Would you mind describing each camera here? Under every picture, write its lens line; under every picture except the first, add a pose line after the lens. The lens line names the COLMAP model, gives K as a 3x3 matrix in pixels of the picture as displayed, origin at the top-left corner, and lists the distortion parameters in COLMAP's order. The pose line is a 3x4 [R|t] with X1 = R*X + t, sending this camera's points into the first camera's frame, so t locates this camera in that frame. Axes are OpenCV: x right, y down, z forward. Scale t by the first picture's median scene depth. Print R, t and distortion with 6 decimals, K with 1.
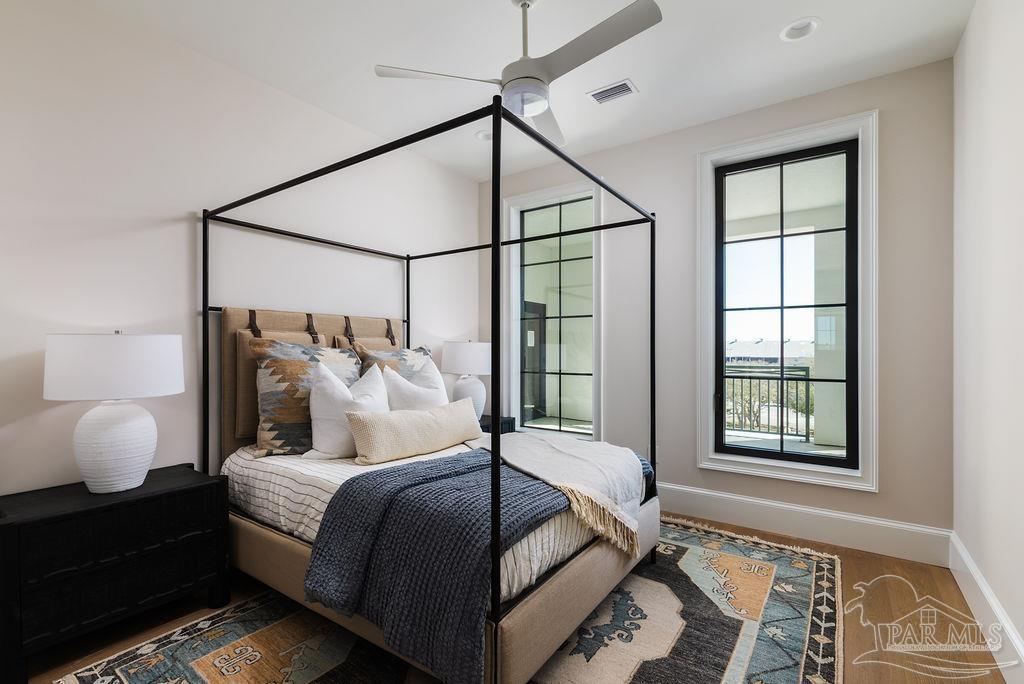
lens RADIAL K [[459.0, 0, 511.9], [0, 459.0, 348.2], [0, 0, 1]] dist [-0.011137, -0.000882]
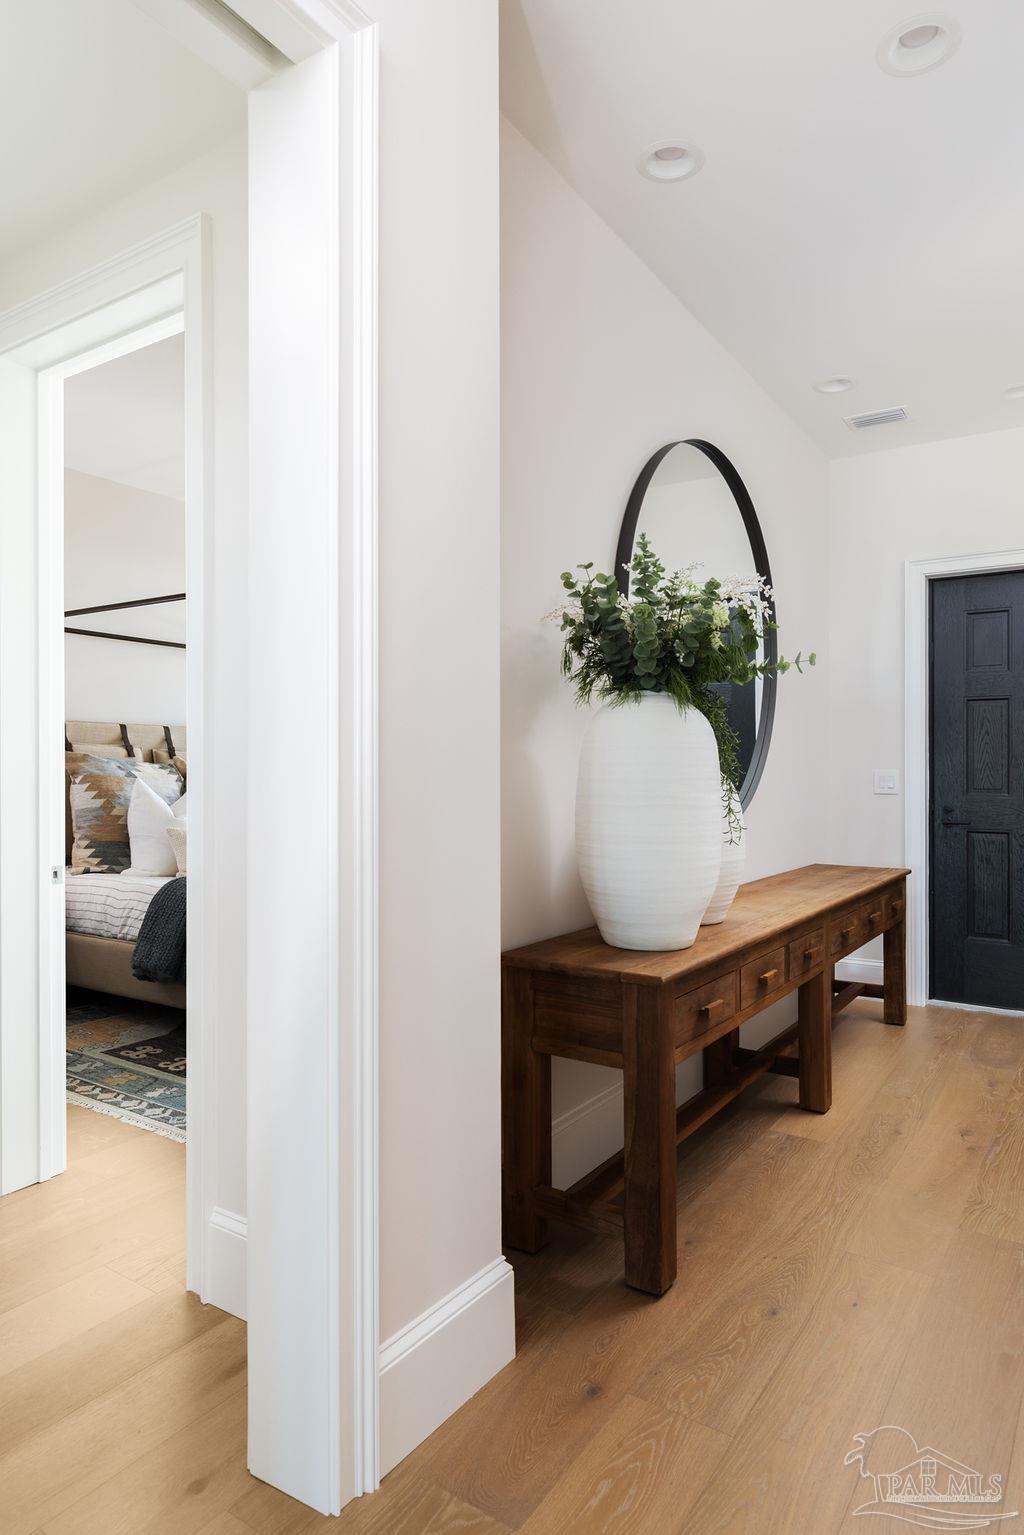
lens RADIAL K [[929.7, 0, 516.1], [0, 929.7, 777.4], [0, 0, 1]] dist [0.024785, 0.000422]
pose [[0.999873, -0.001653, 0.015868, 0.331977], [0.001540, 0.999974, 0.007093, 0.017997], [-0.015879, -0.007068, 0.999849, -0.944064]]
